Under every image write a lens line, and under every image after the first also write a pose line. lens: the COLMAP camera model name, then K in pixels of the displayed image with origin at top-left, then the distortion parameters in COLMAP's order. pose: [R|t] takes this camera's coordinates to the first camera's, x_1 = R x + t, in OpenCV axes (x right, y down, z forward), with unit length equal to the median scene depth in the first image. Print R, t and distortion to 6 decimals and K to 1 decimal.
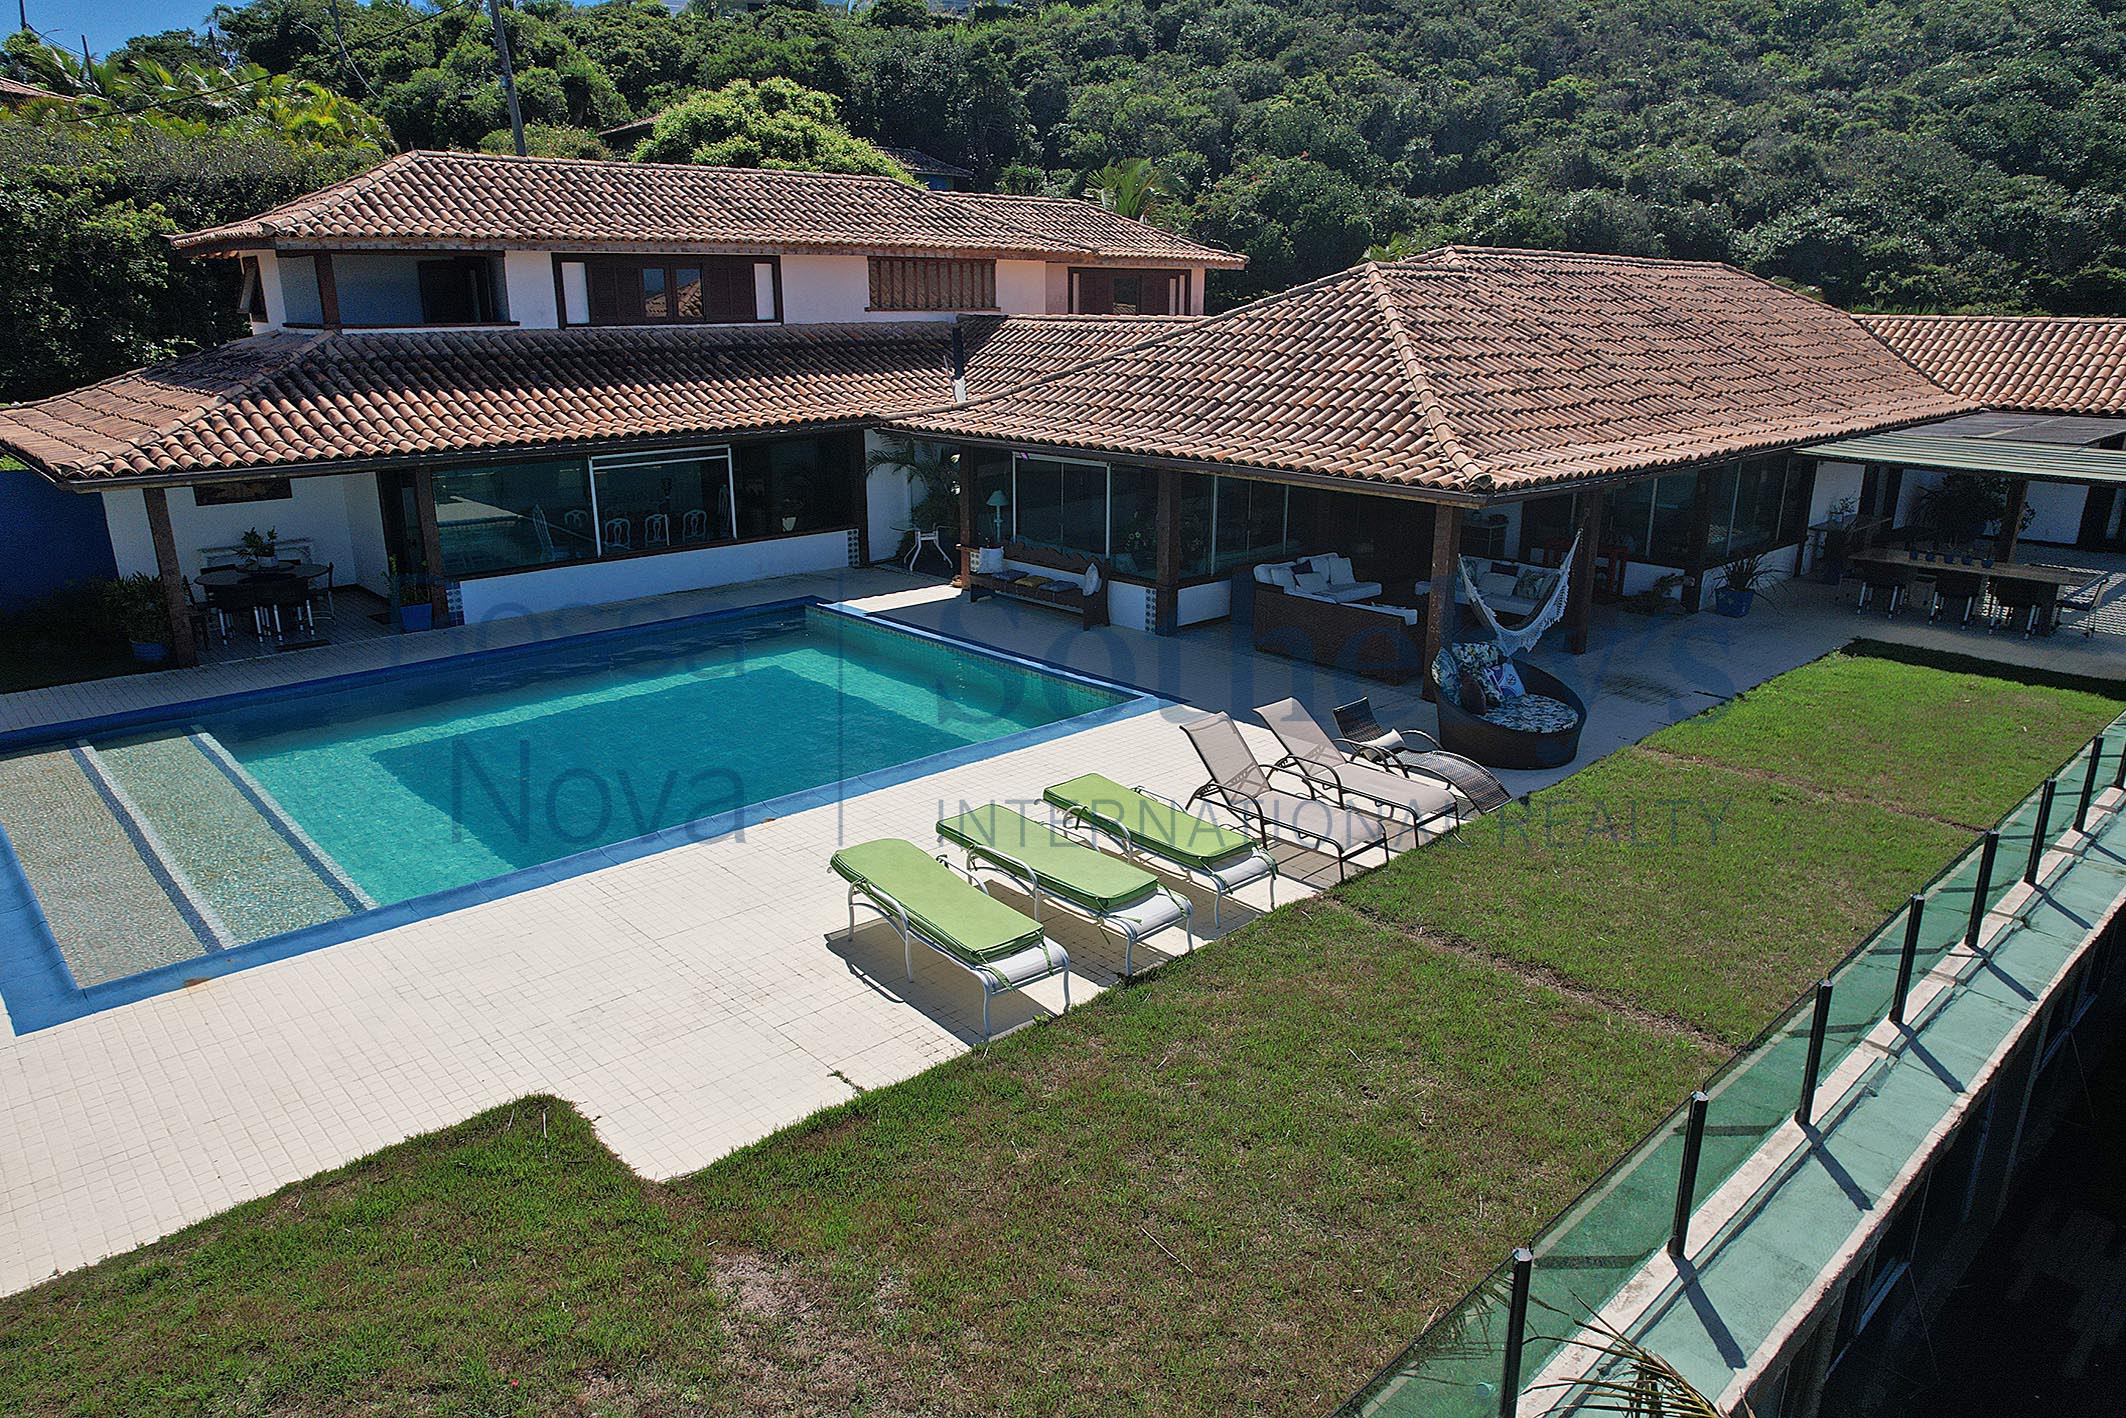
lens RADIAL K [[1362.6, 0, 1064.4], [0, 1362.6, 716.6], [0, 0, 1]] dist [-0.069087, 0.060489]
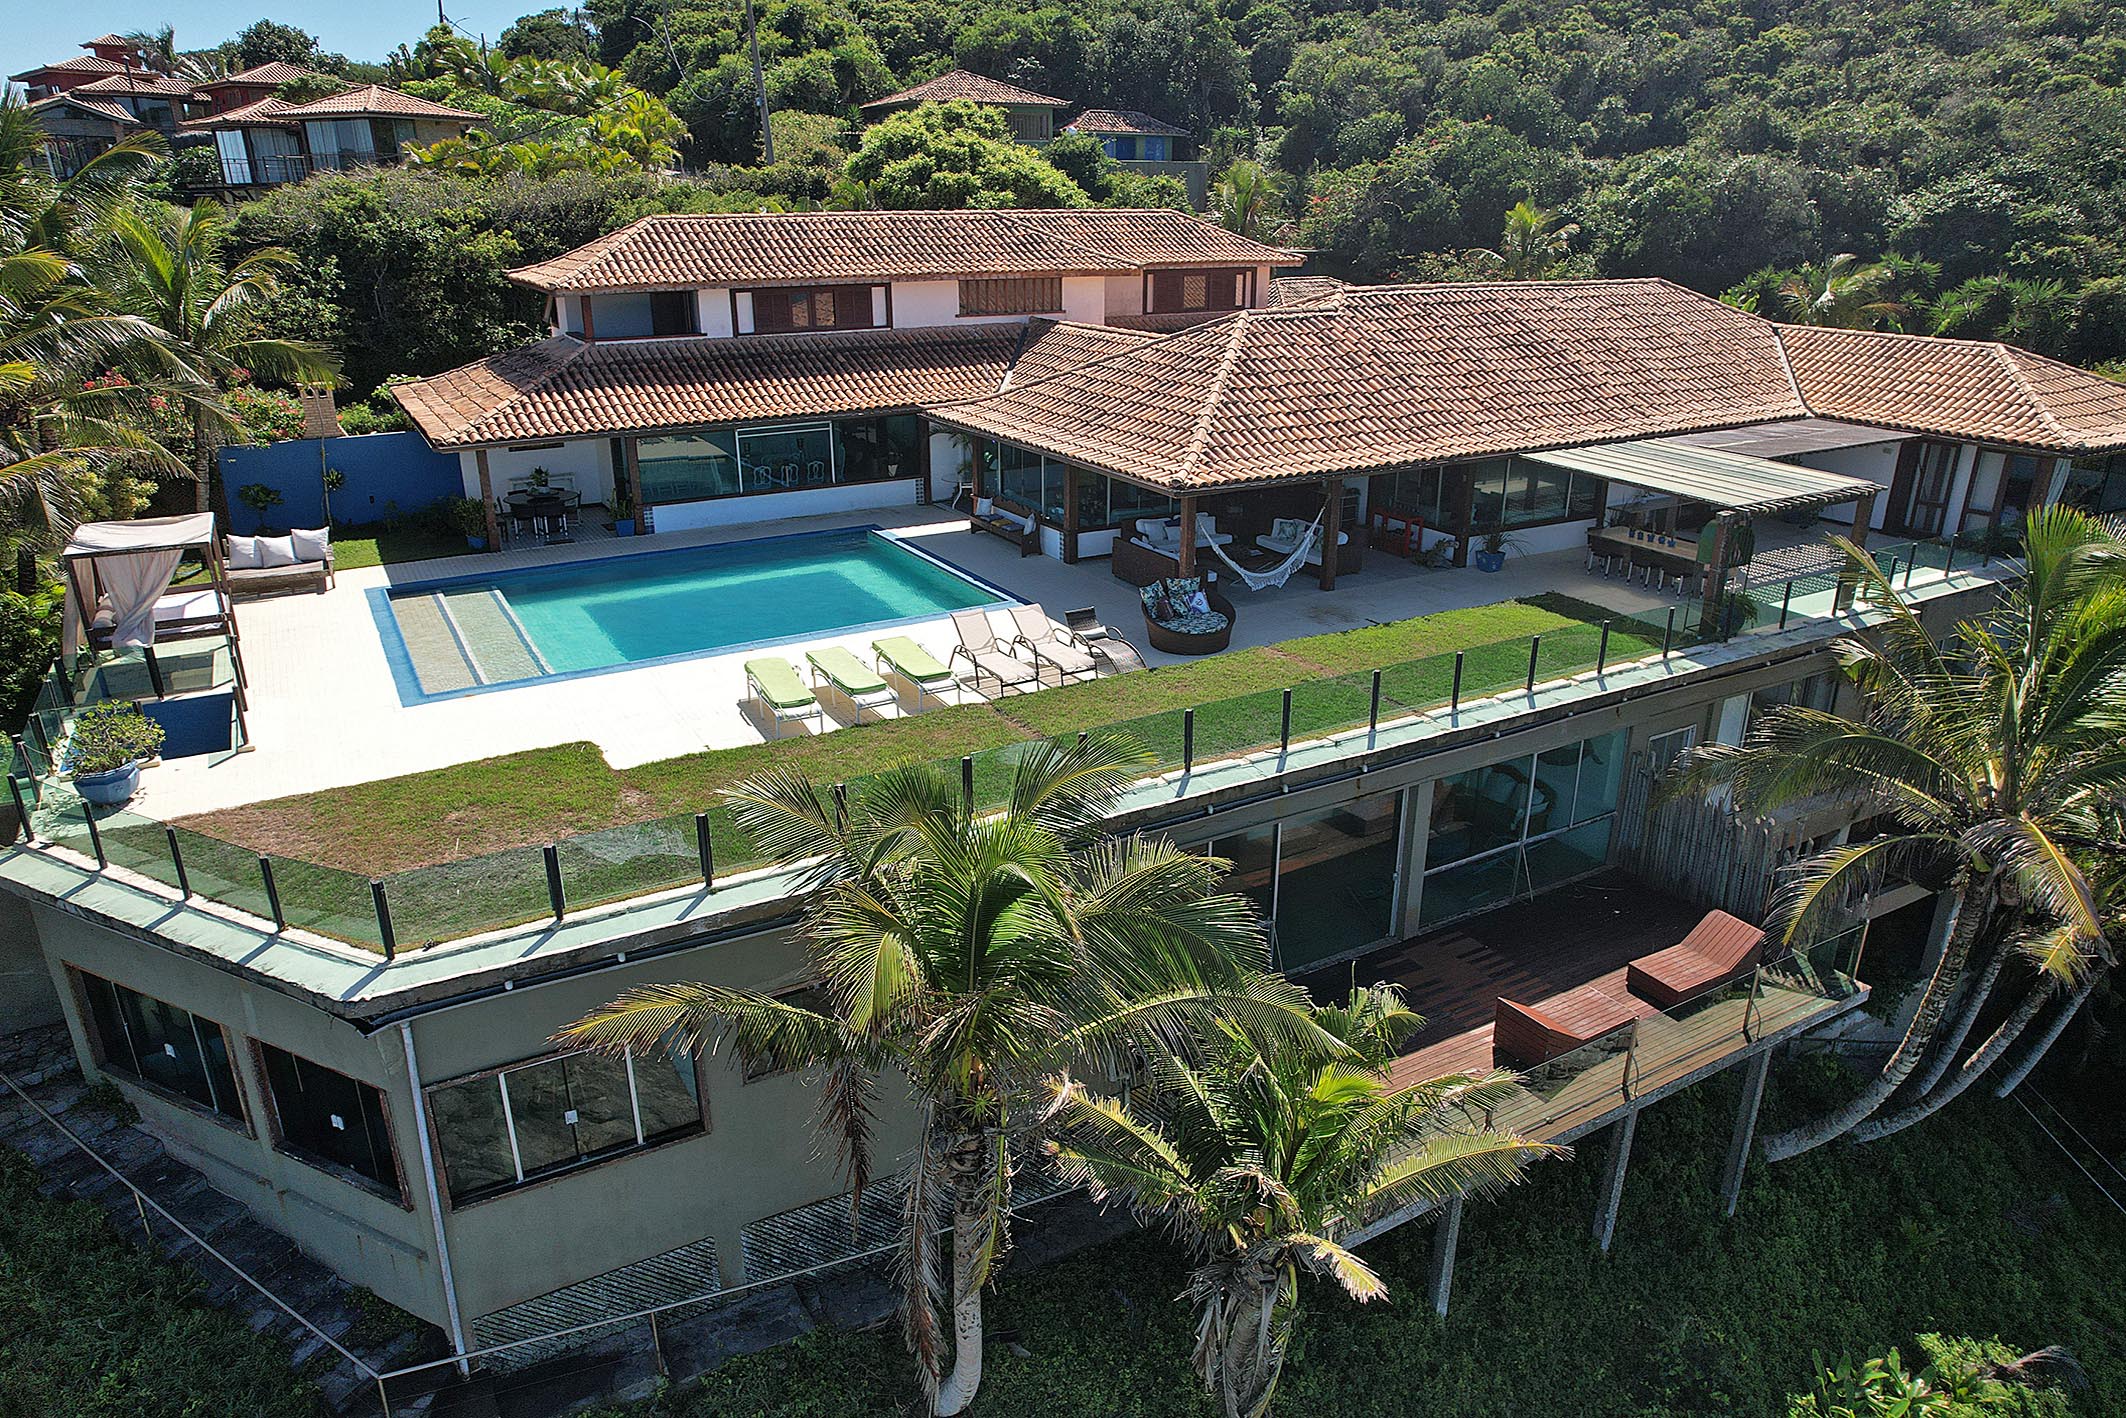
lens RADIAL K [[1362.6, 0, 1060.9], [0, 1362.6, 715.7], [0, 0, 1]] dist [-0.069087, 0.060489]
pose [[0.974290, 0.077072, -0.211703, 0.322735], [-0.063360, 0.995475, 0.070817, 0.002639], [0.216203, -0.055583, 0.974765, -0.403378]]
